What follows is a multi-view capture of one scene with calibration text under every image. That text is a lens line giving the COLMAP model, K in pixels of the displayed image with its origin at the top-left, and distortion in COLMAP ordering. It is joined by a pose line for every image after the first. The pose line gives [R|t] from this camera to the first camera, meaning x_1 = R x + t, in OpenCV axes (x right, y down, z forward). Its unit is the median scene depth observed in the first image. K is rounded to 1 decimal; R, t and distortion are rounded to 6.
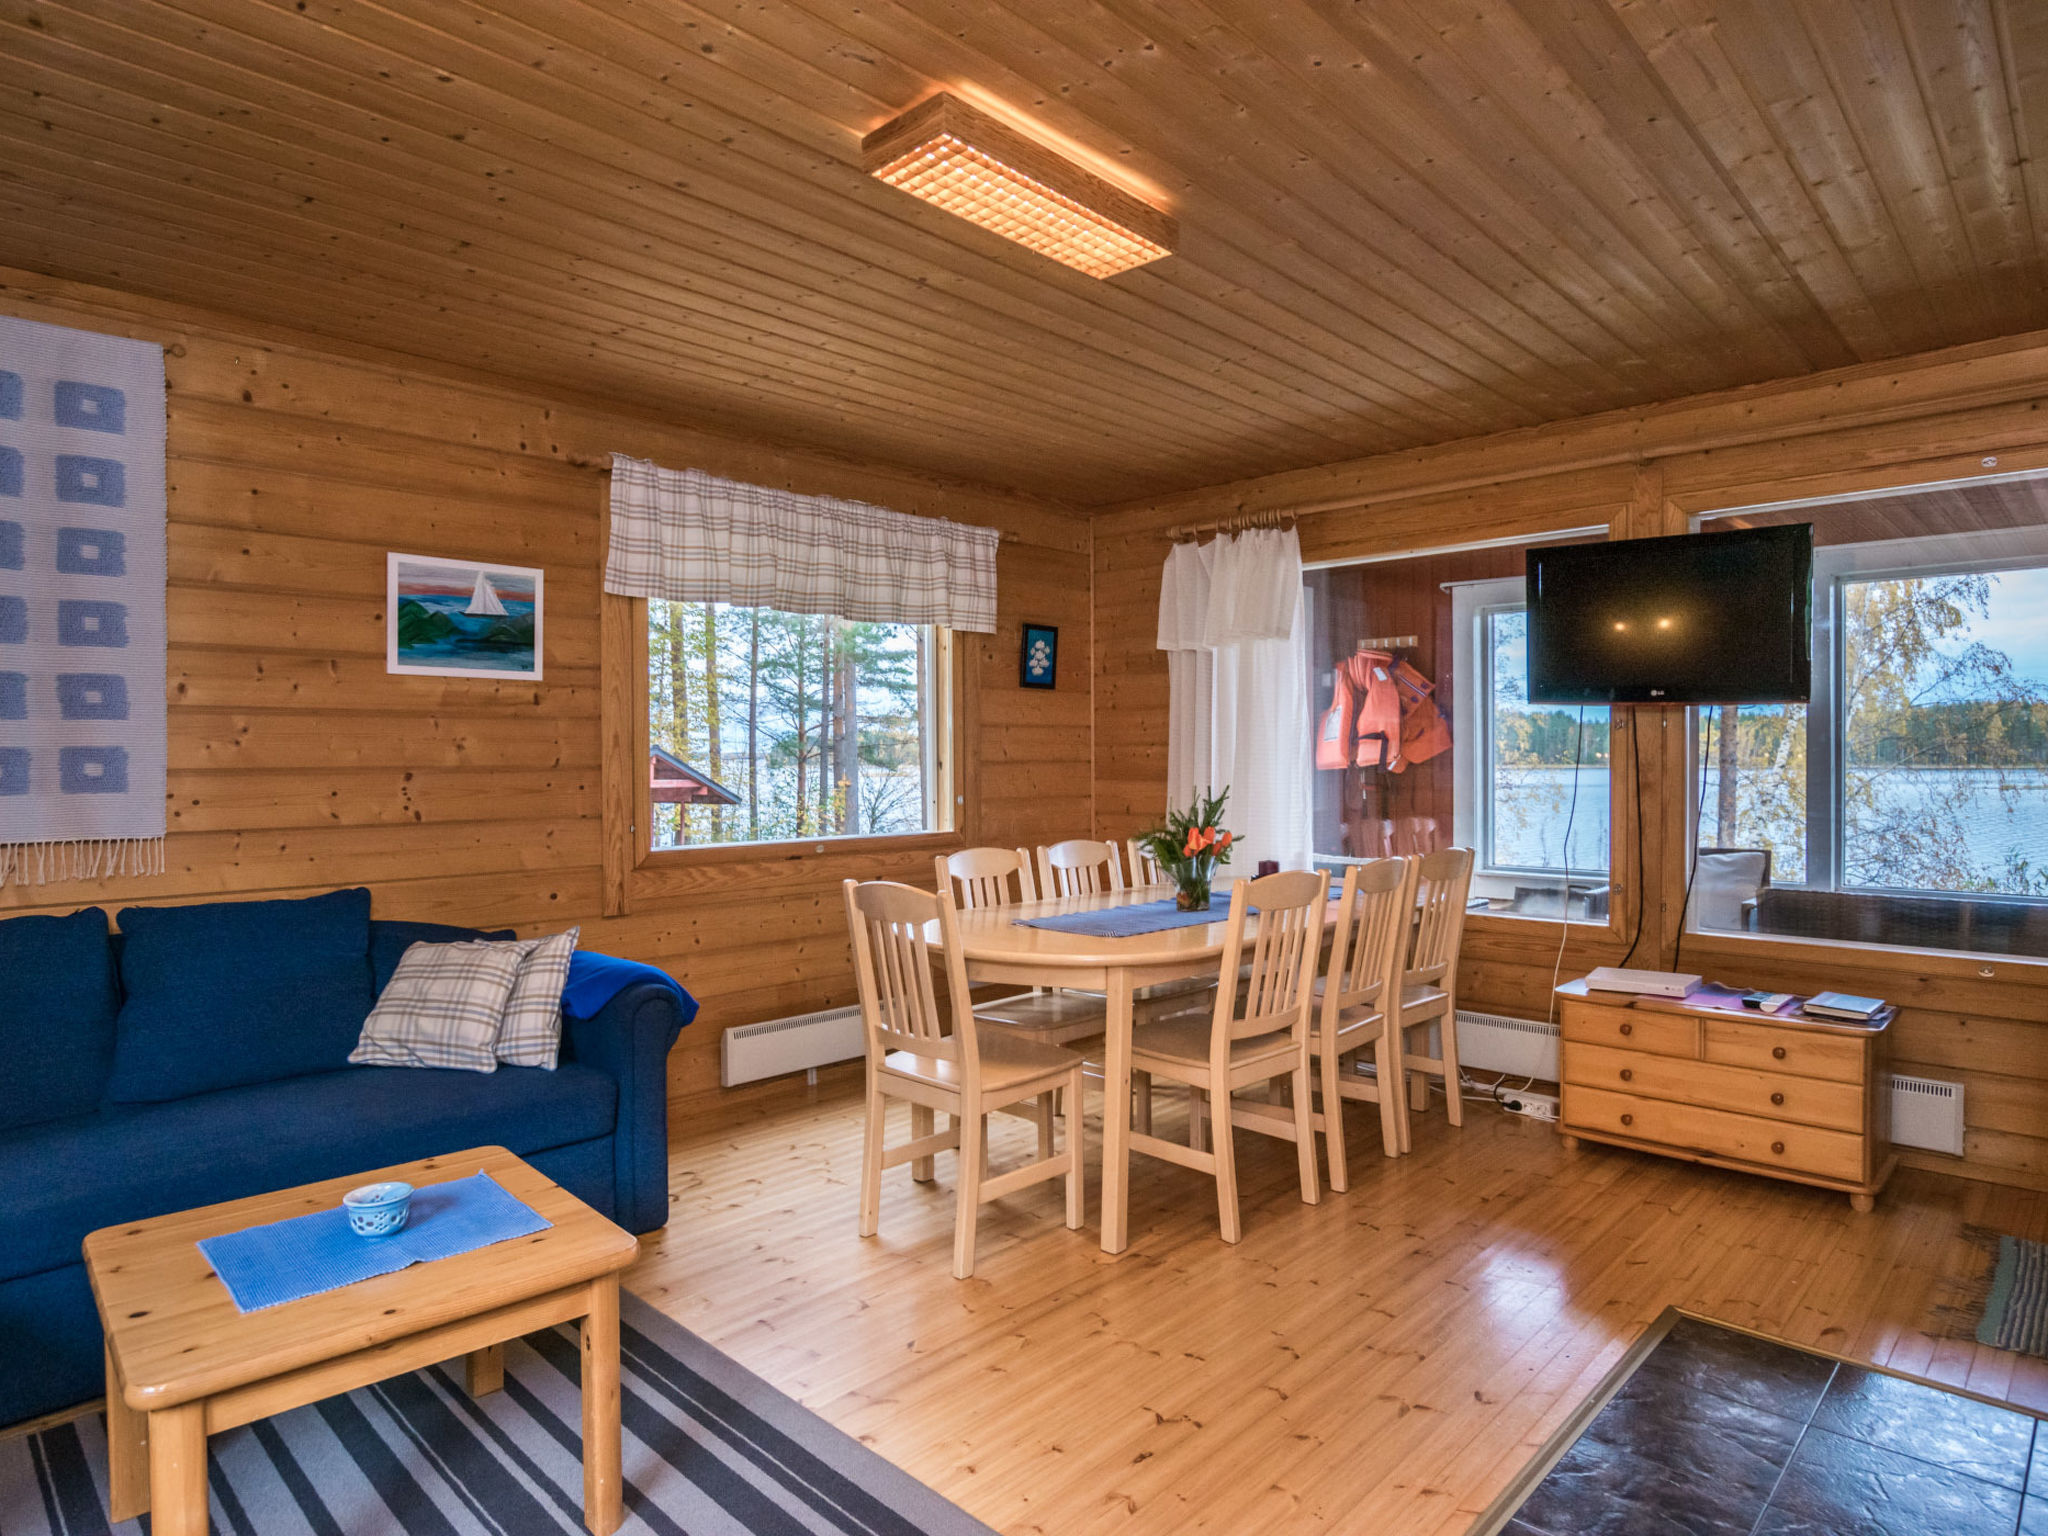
lens RADIAL K [[1175.1, 0, 1040.6], [0, 1175.1, 769.7], [0, 0, 1]] dist [-0.030125, 0.000213]
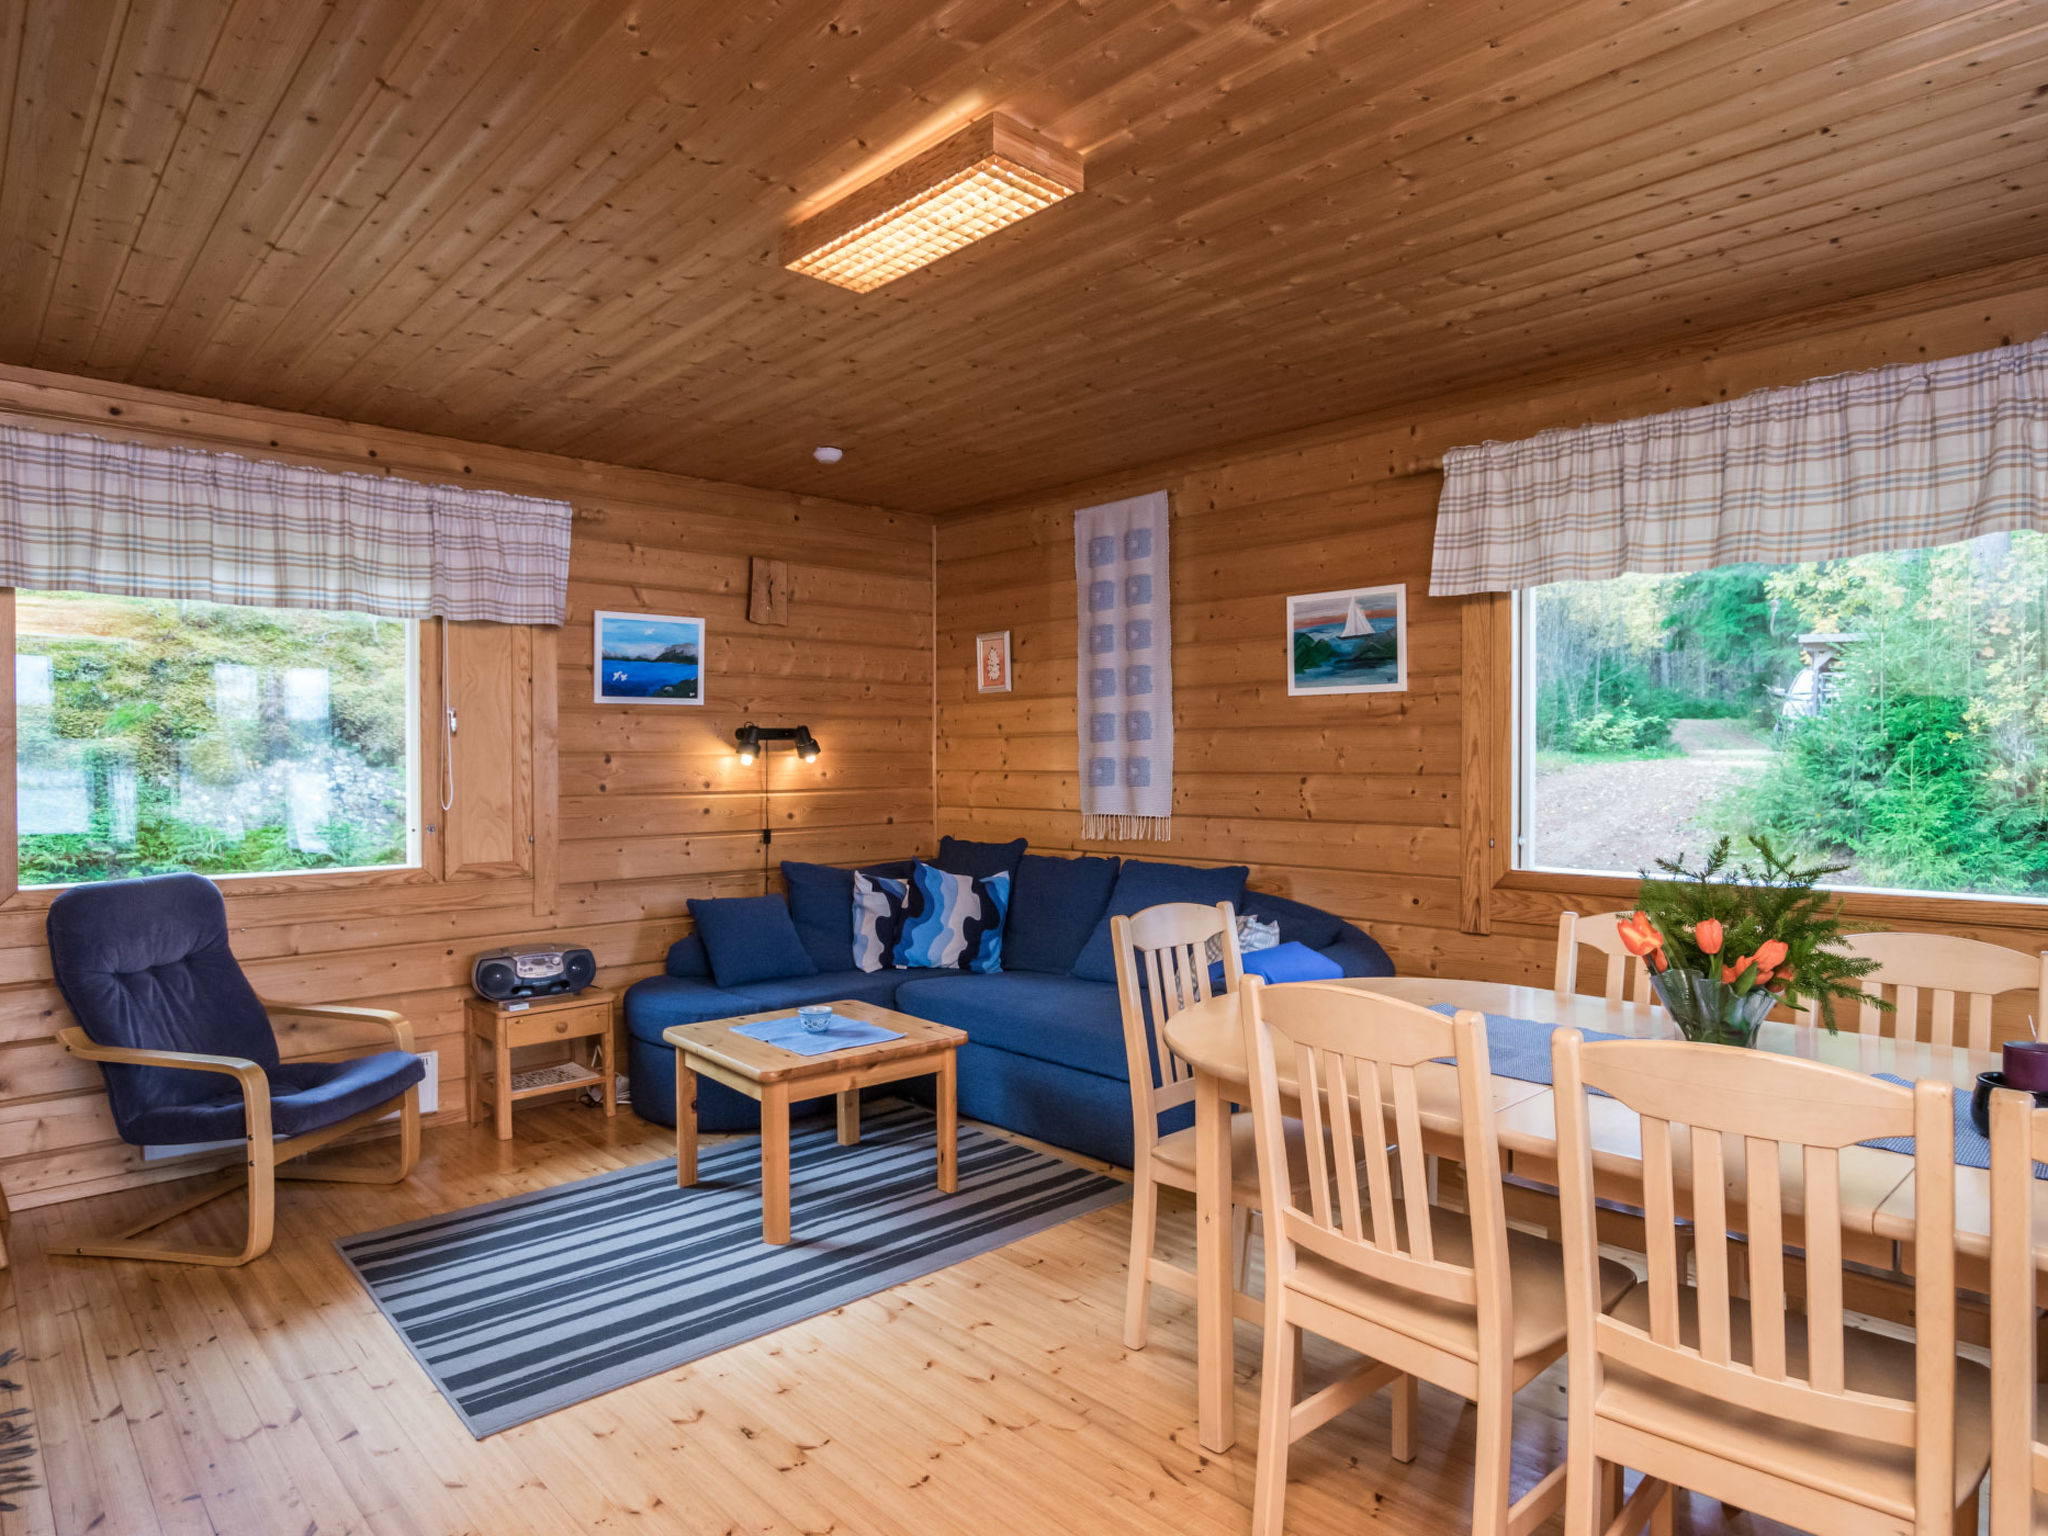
lens RADIAL K [[1175.1, 0, 1038.1], [0, 1175.1, 758.4], [0, 0, 1]] dist [-0.030125, 0.000213]
pose [[-0.054983, 0.001010, -0.998487, 0.639289], [-0.011693, 0.999930, 0.001655, -0.014326], [0.998419, 0.011766, -0.054968, 0.746668]]
